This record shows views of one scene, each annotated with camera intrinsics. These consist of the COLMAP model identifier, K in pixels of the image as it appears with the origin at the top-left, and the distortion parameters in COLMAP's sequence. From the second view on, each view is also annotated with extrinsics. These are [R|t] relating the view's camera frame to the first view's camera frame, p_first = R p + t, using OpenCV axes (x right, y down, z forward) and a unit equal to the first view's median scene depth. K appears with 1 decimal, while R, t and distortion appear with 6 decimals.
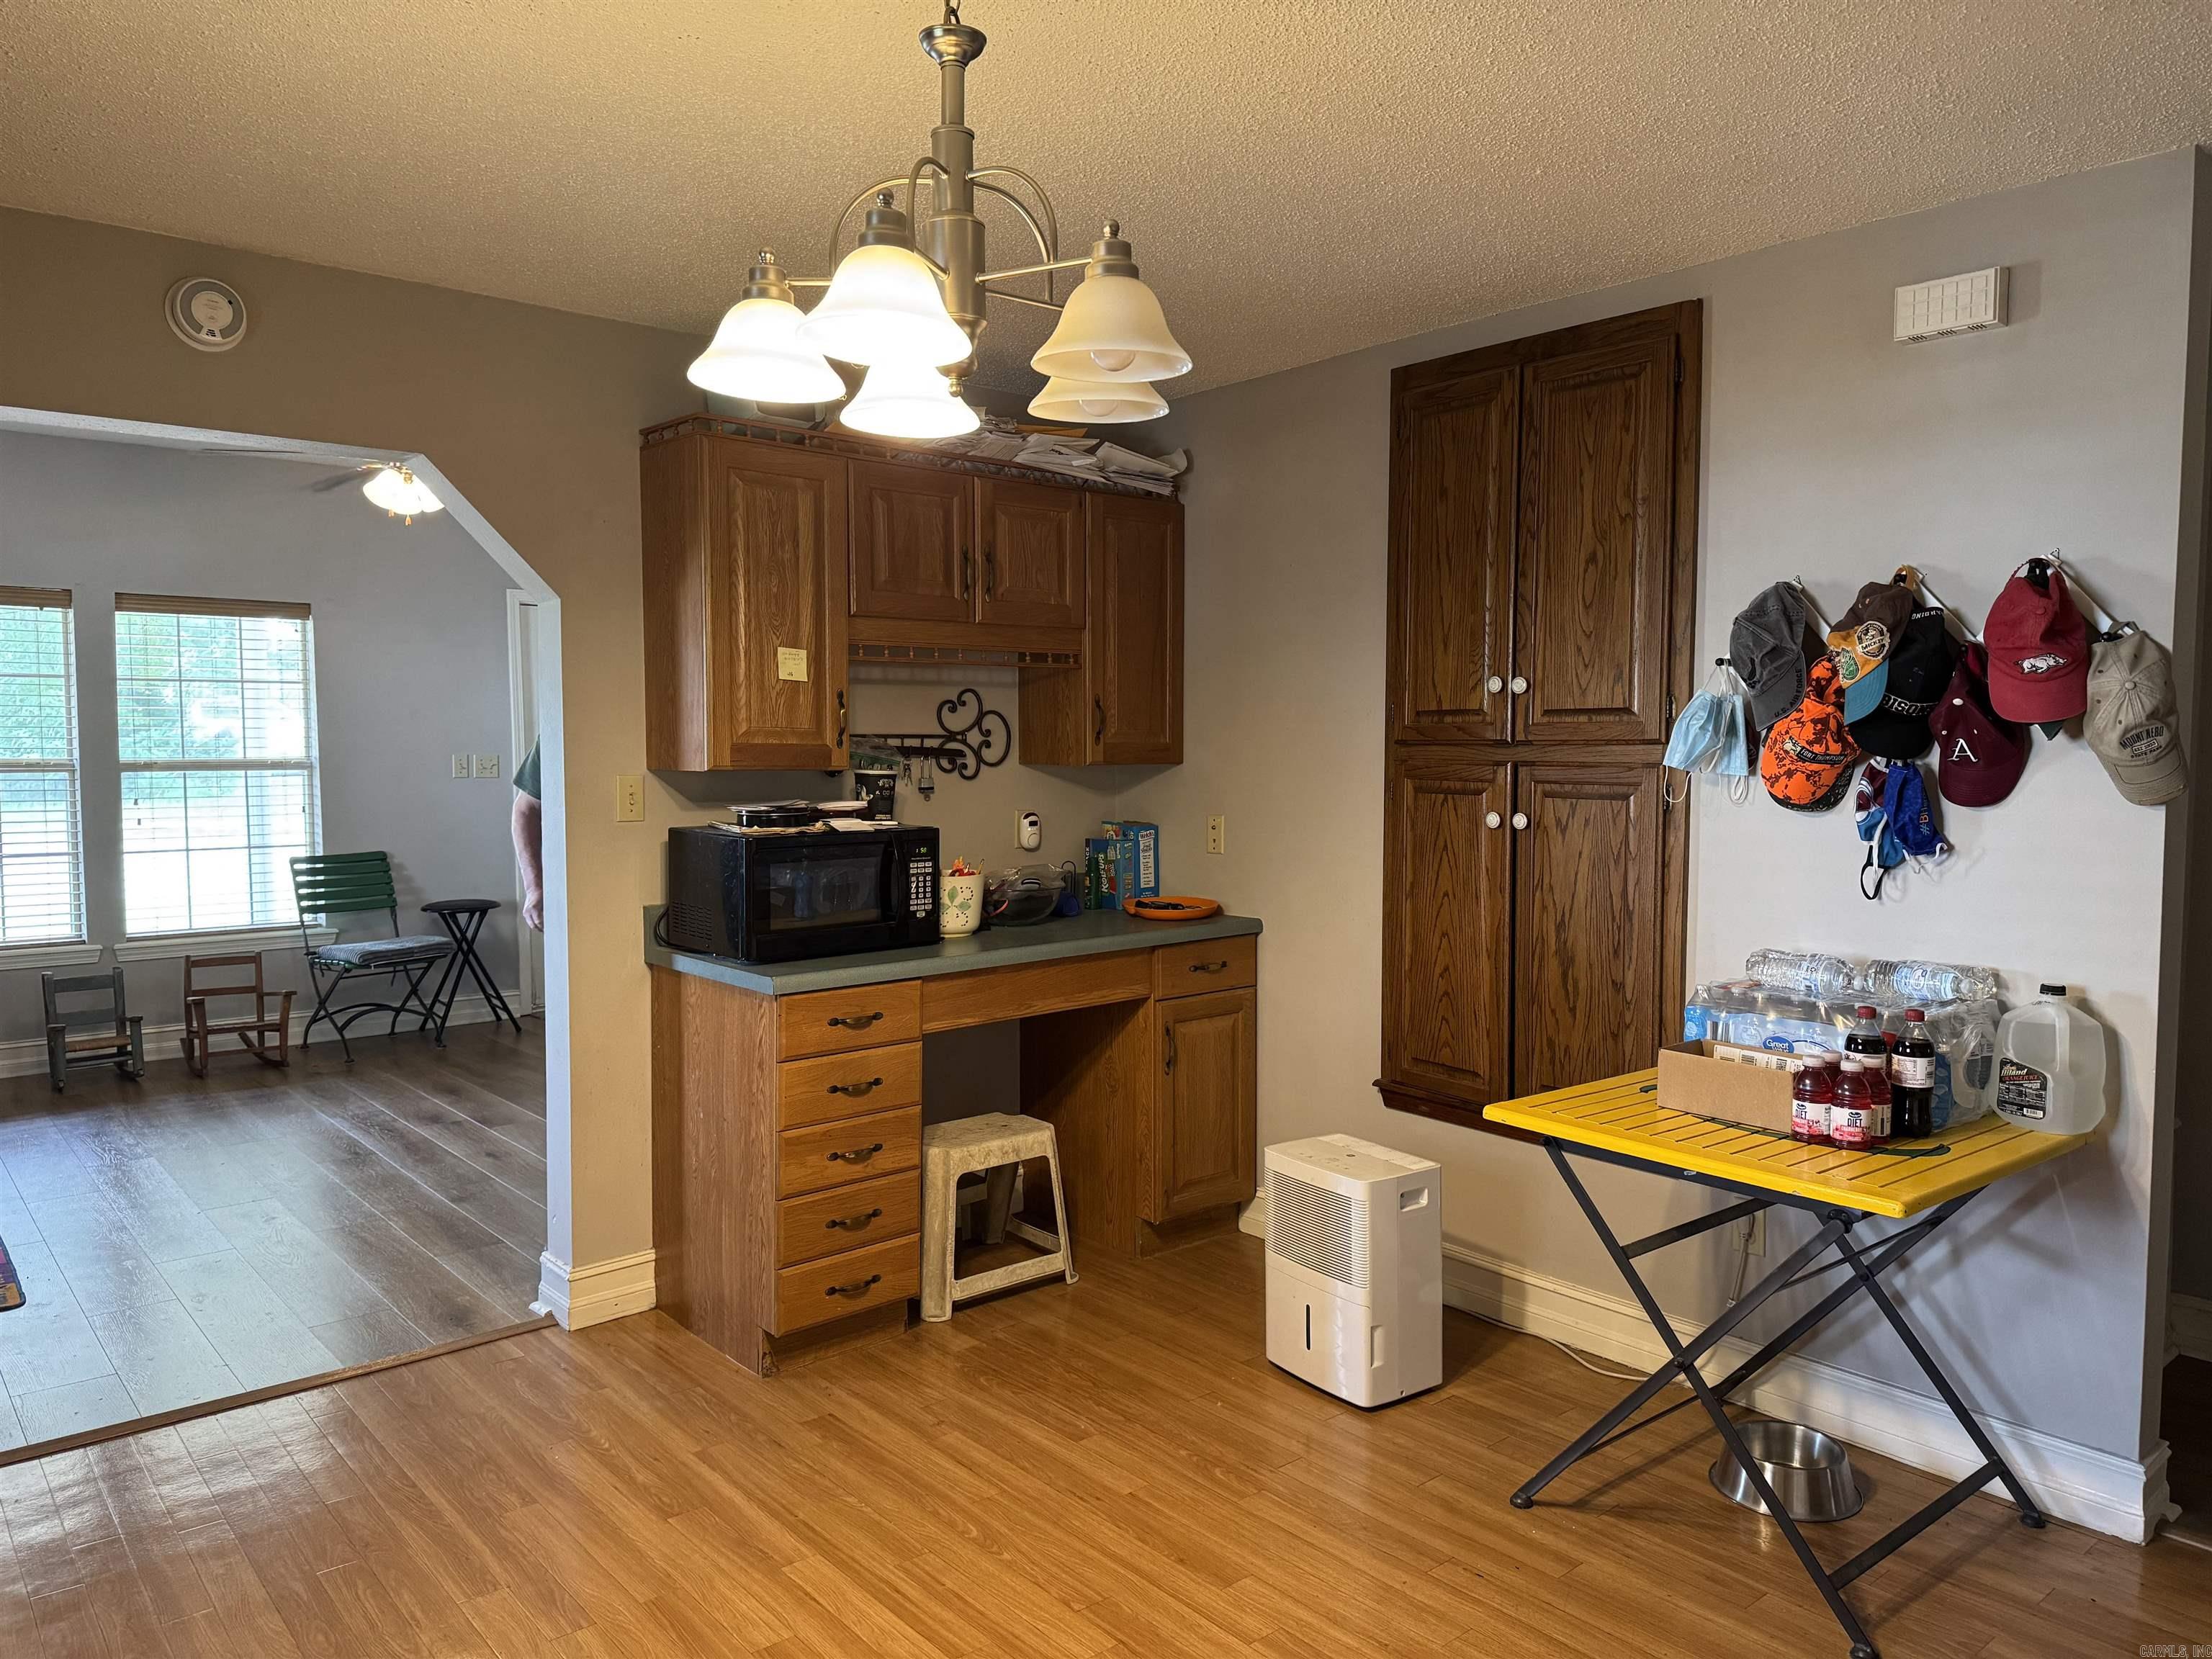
lens RADIAL K [[1532.5, 0, 1101.4], [0, 1532.5, 829.4], [0, 0, 1]] dist [0.103886, -0.133458]
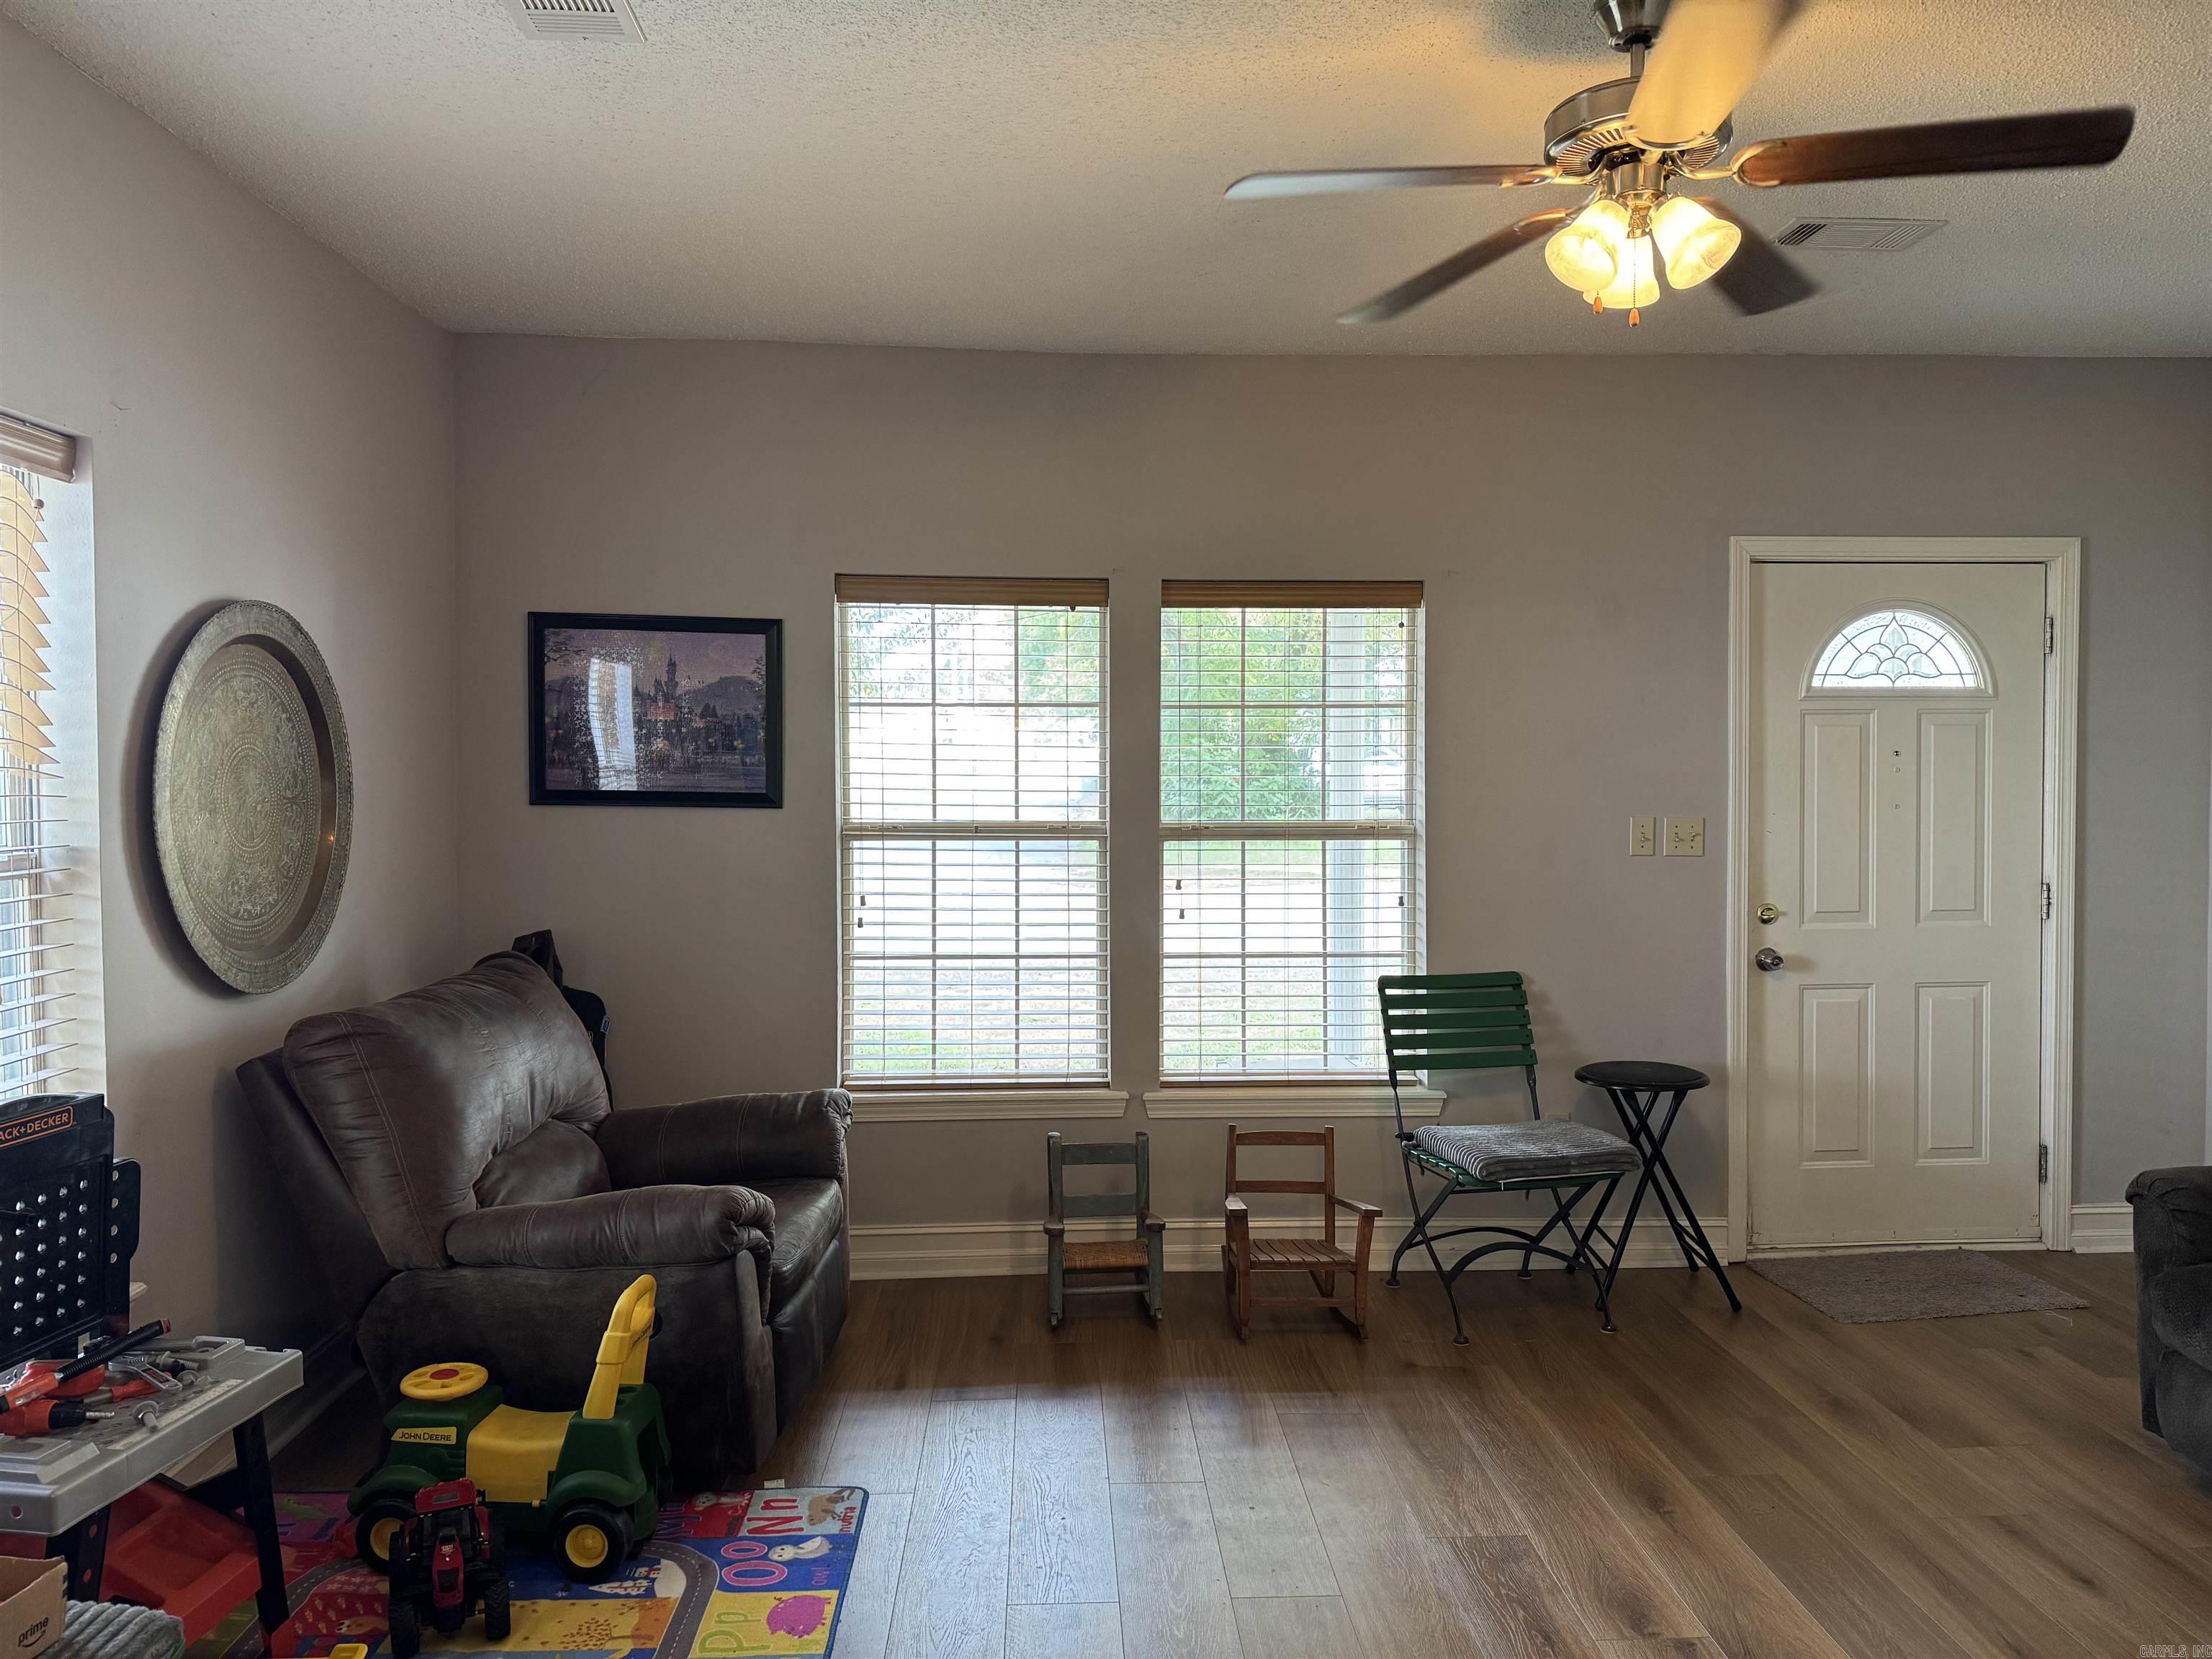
lens RADIAL K [[1613.5, 0, 1062.6], [0, 1613.5, 828.1], [0, 0, 1]] dist [0.104322, -0.000671]
pose [[0.775815, 0.017310, -0.630723, -0.331475], [-0.035771, 0.999223, -0.016576, -0.044875], [0.629945, 0.035421, 0.775831, 0.655002]]
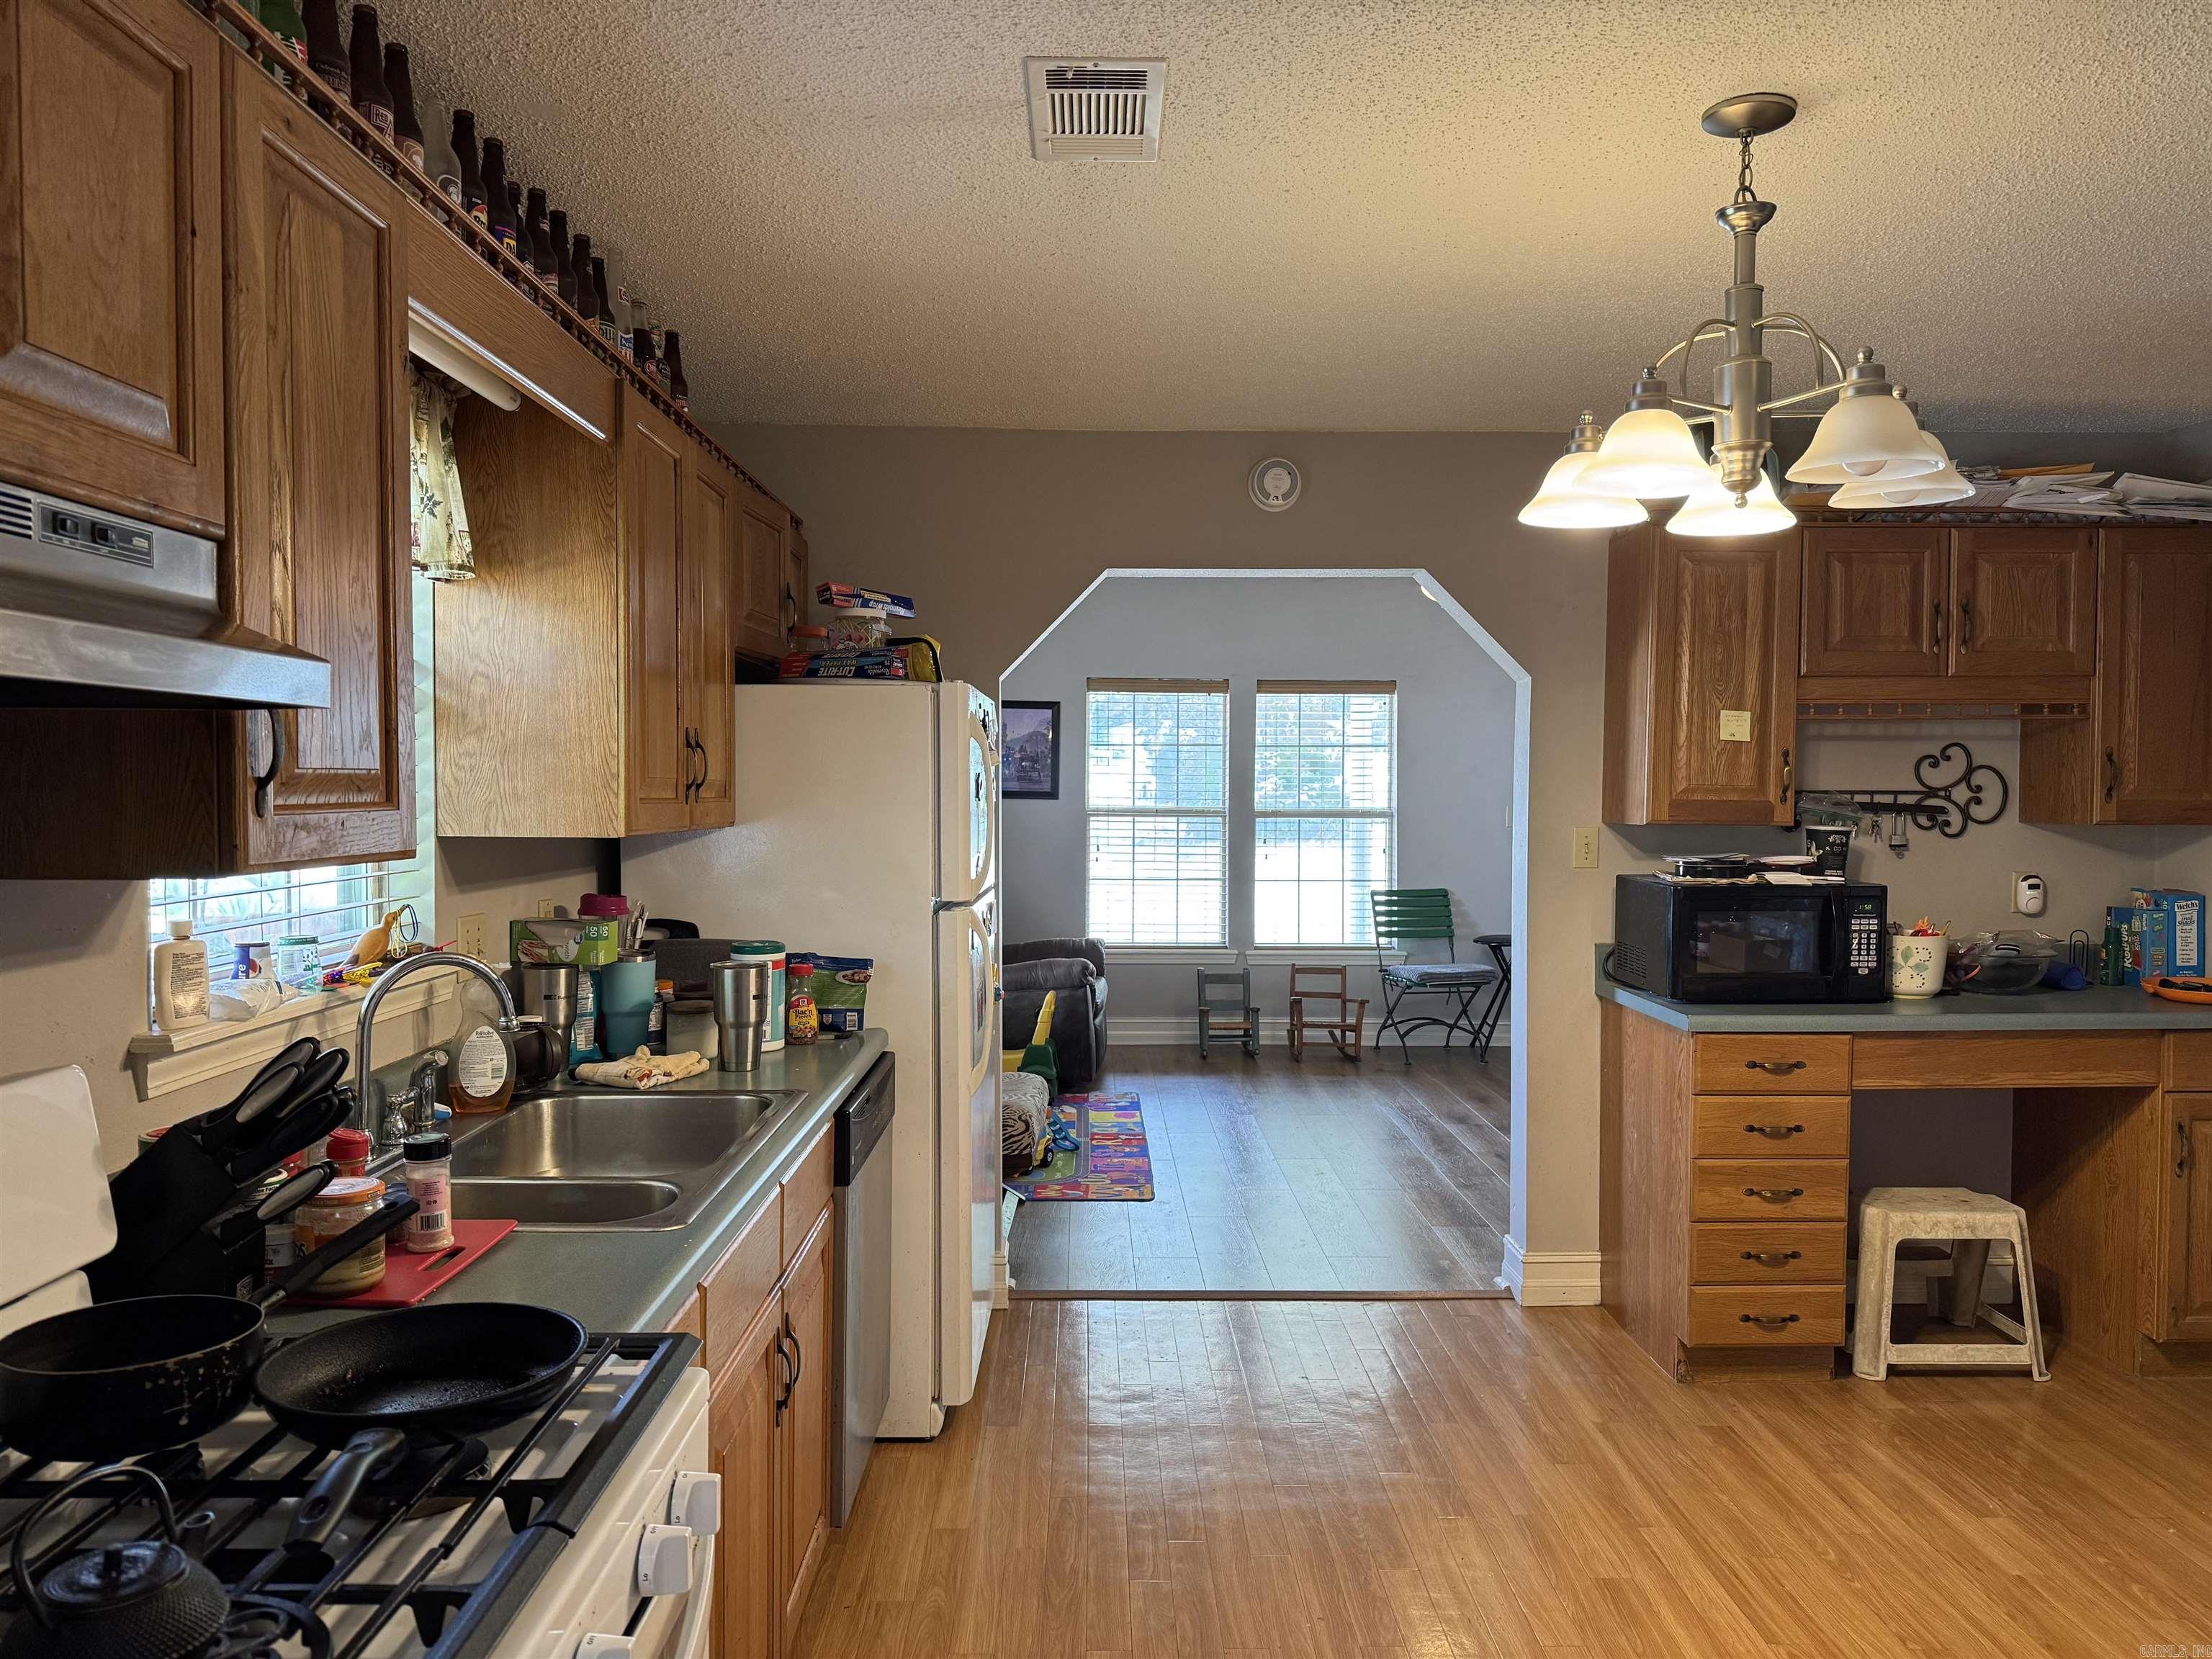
lens RADIAL K [[1532.5, 0, 1101.4], [0, 1532.5, 829.4], [0, 0, 1]] dist [0.103886, -0.133458]
pose [[0.771009, 0.019659, -0.636520, 0.125239], [-0.039919, 0.999050, -0.017497, 0.000567], [0.635571, 0.038900, 0.771062, -0.088914]]
